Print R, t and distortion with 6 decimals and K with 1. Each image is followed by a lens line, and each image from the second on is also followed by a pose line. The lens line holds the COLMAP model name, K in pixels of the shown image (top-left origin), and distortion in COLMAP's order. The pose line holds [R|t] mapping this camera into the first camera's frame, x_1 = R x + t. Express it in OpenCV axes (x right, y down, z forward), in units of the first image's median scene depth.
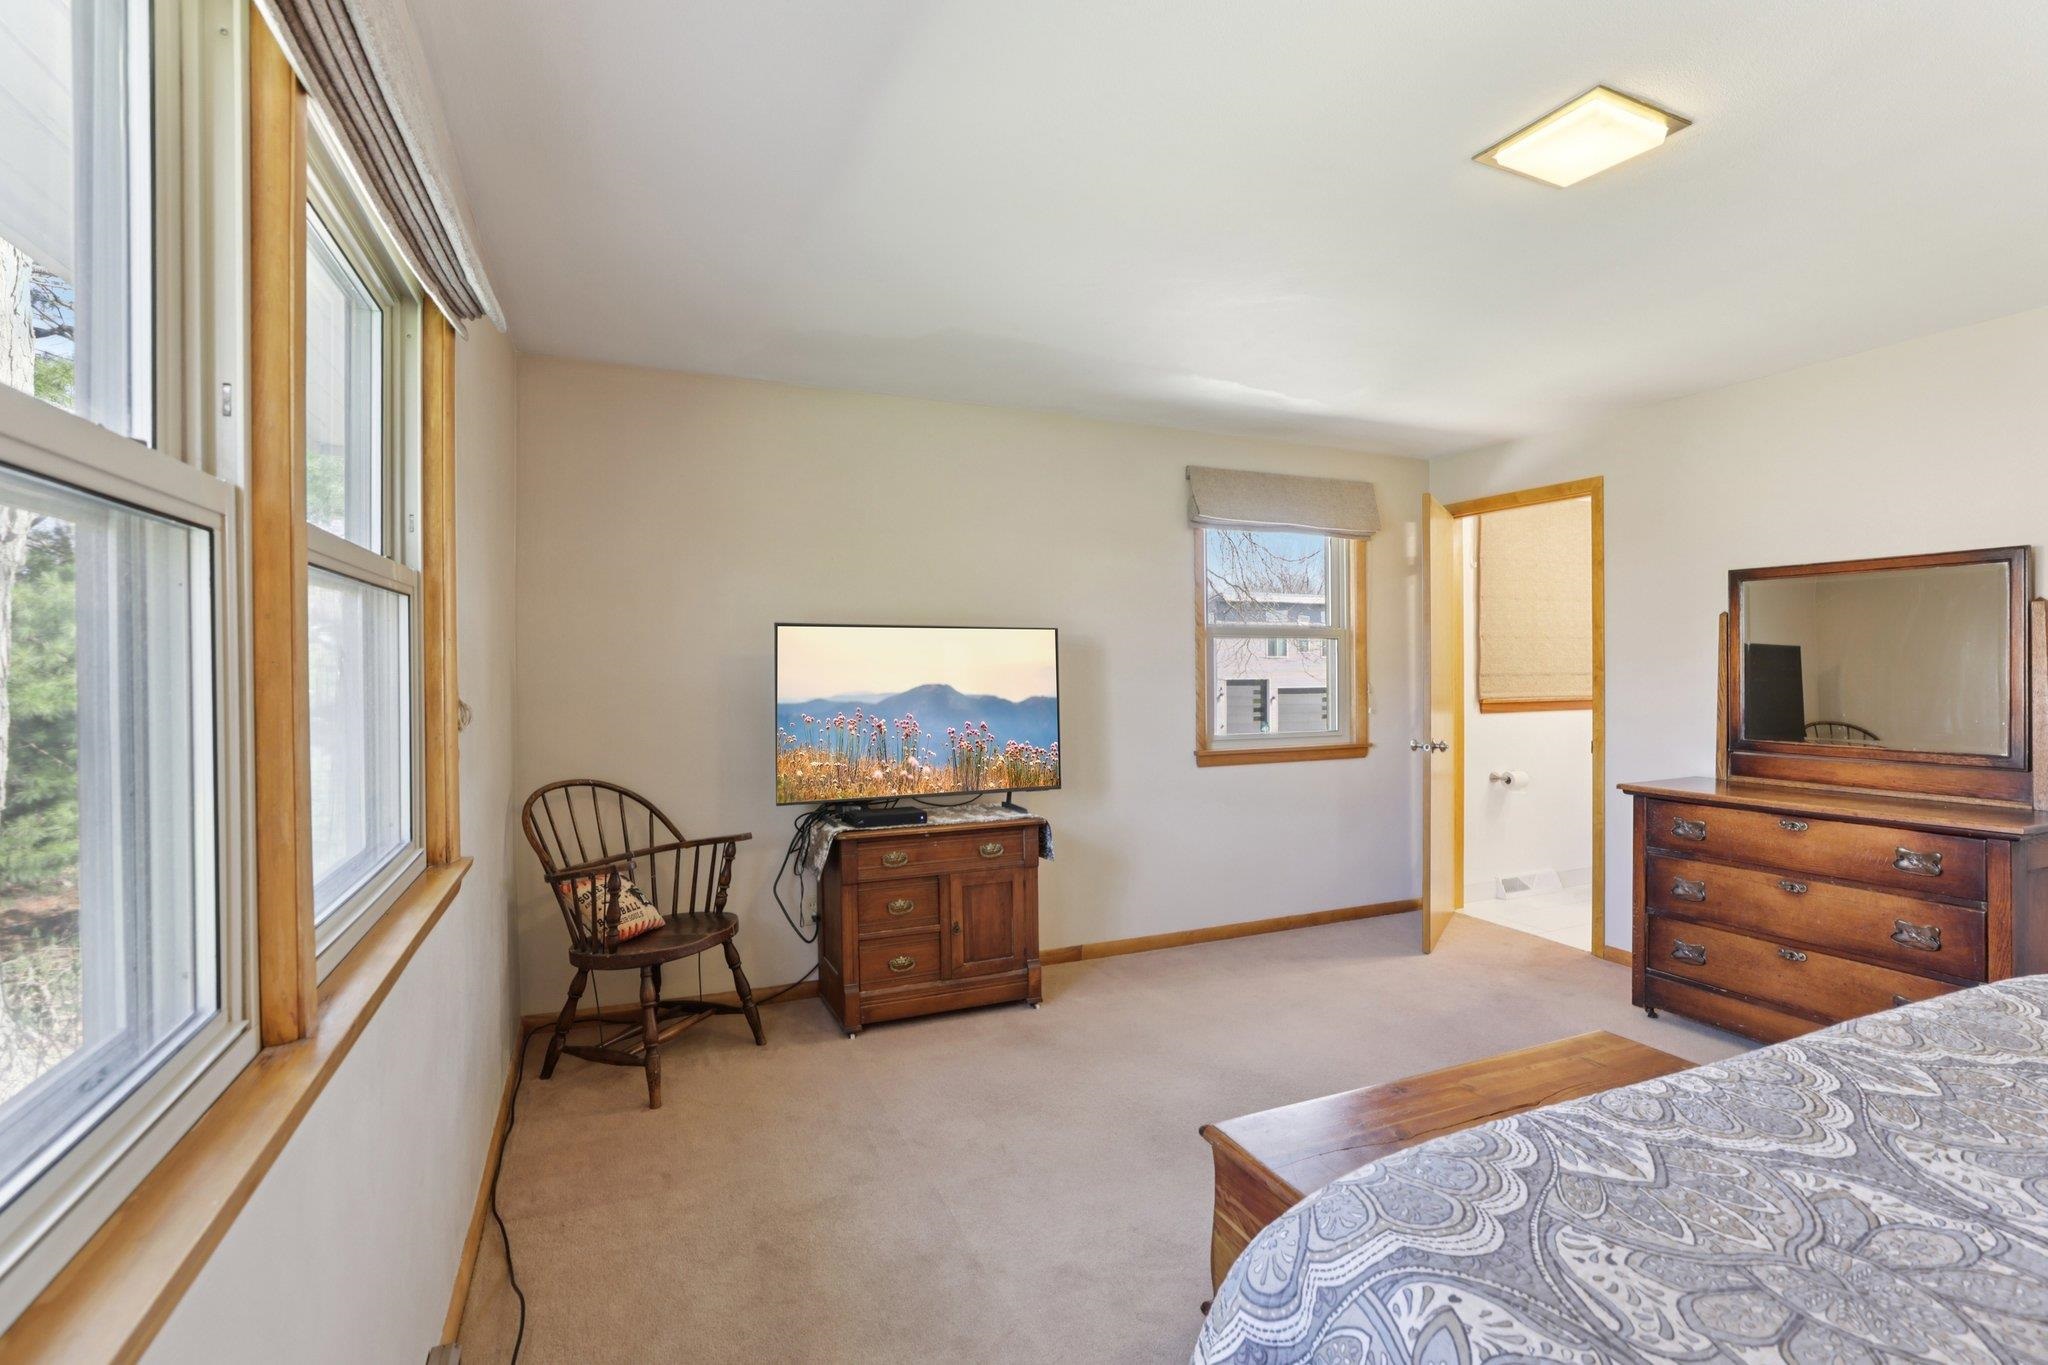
lens RADIAL K [[950.6, 0, 1013.7], [0, 950.6, 666.2], [0, 0, 1]] dist [-0.030496, 0.000855]
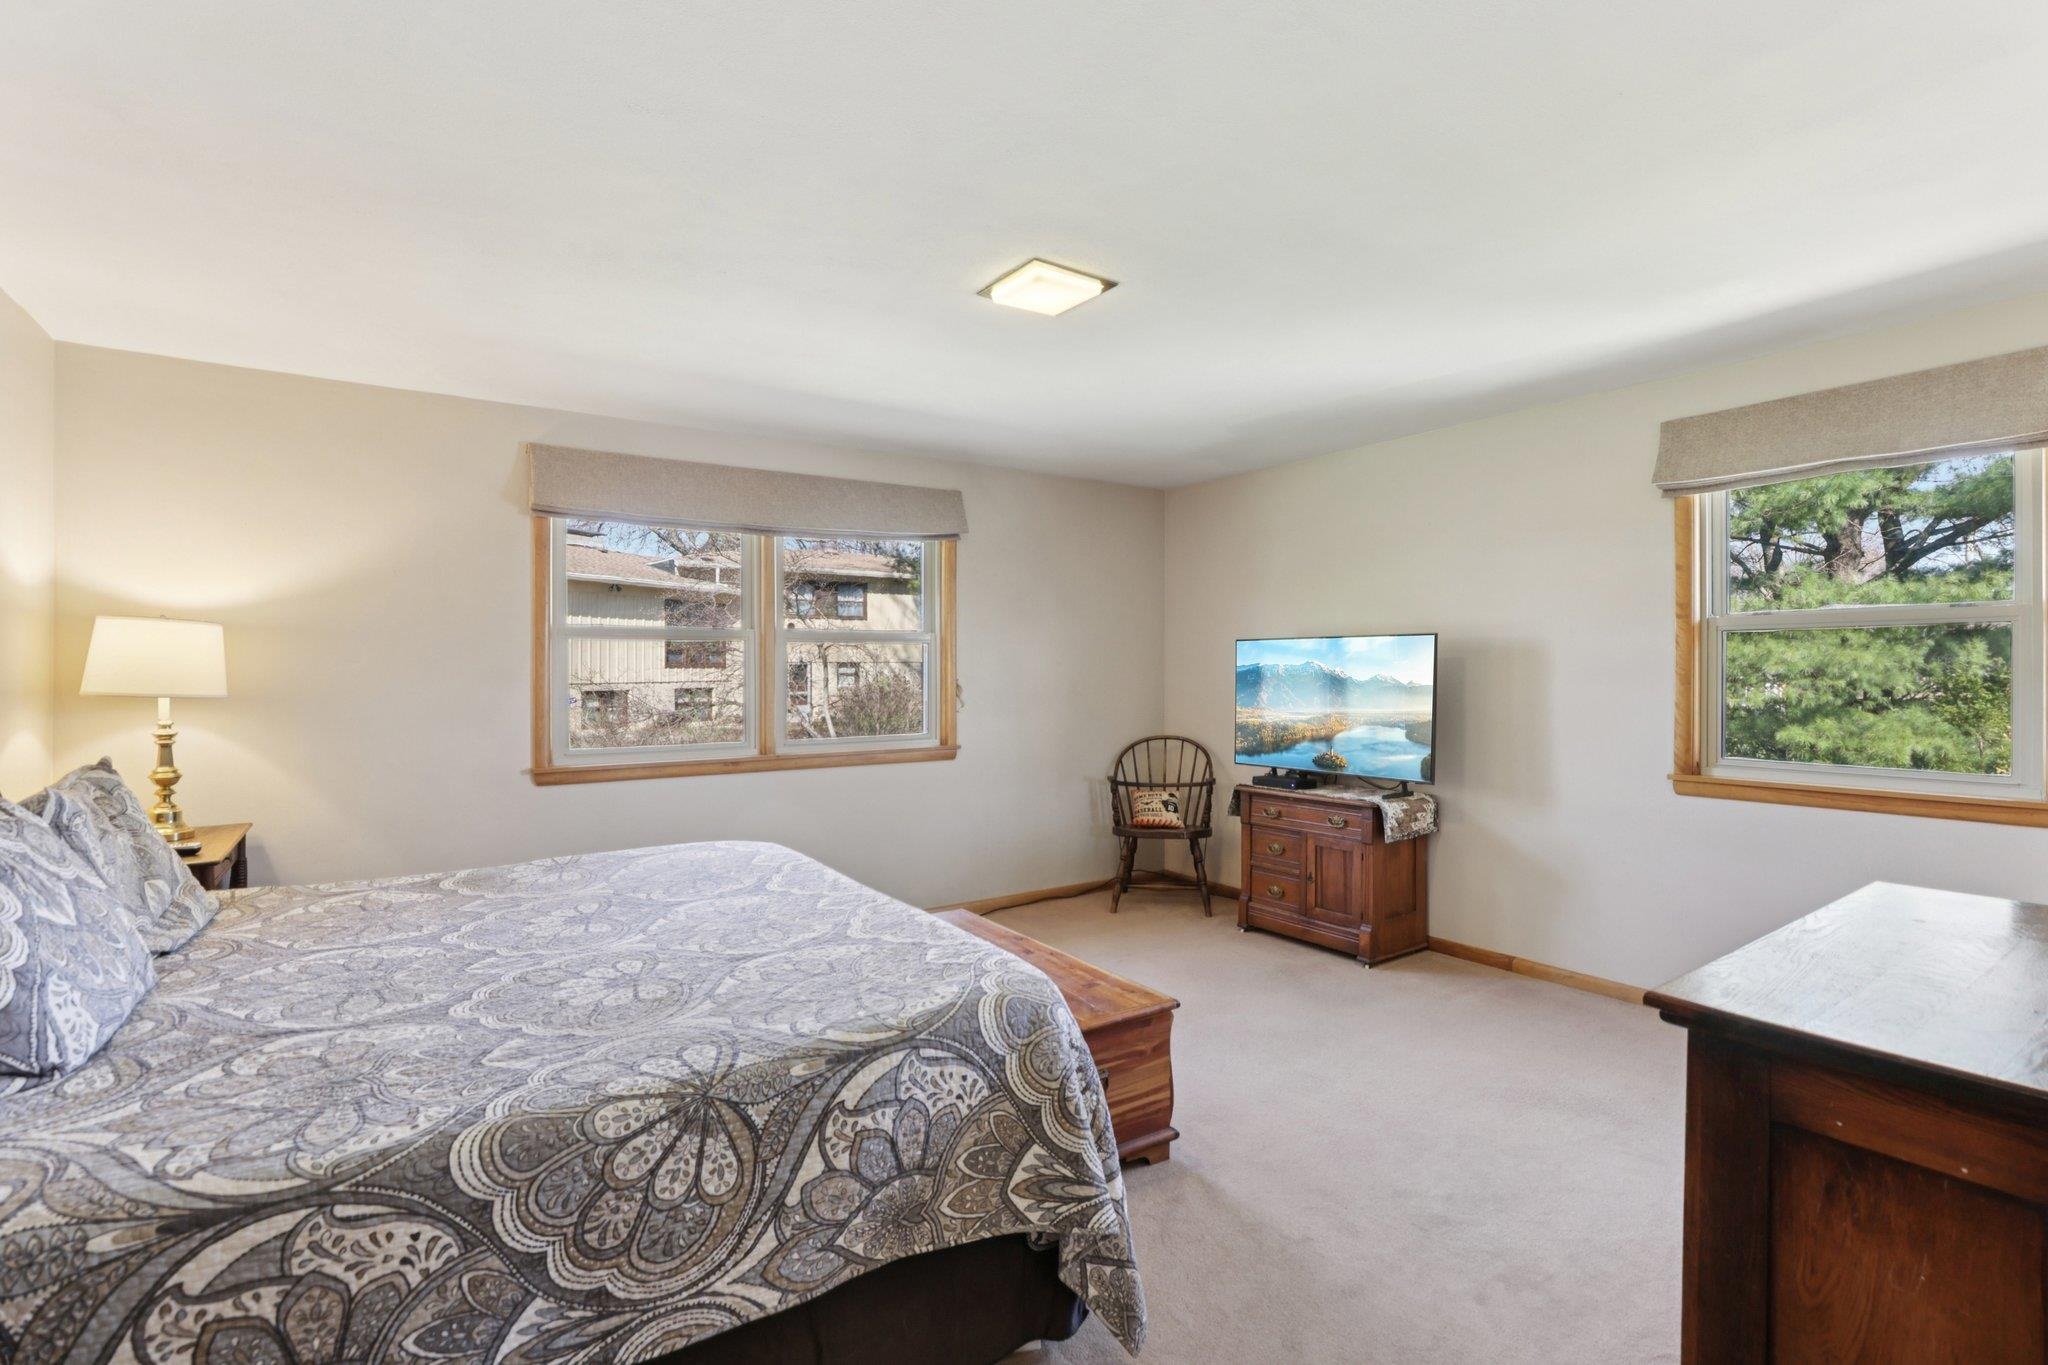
lens RADIAL K [[950.6, 0, 1013.7], [0, 950.6, 666.2], [0, 0, 1]] dist [-0.030496, 0.000855]
pose [[0.198500, -0.002029, -0.980099, 1.089146], [-0.001440, 0.999996, -0.002361, -0.000333], [0.980100, 0.001880, 0.198497, 0.365471]]
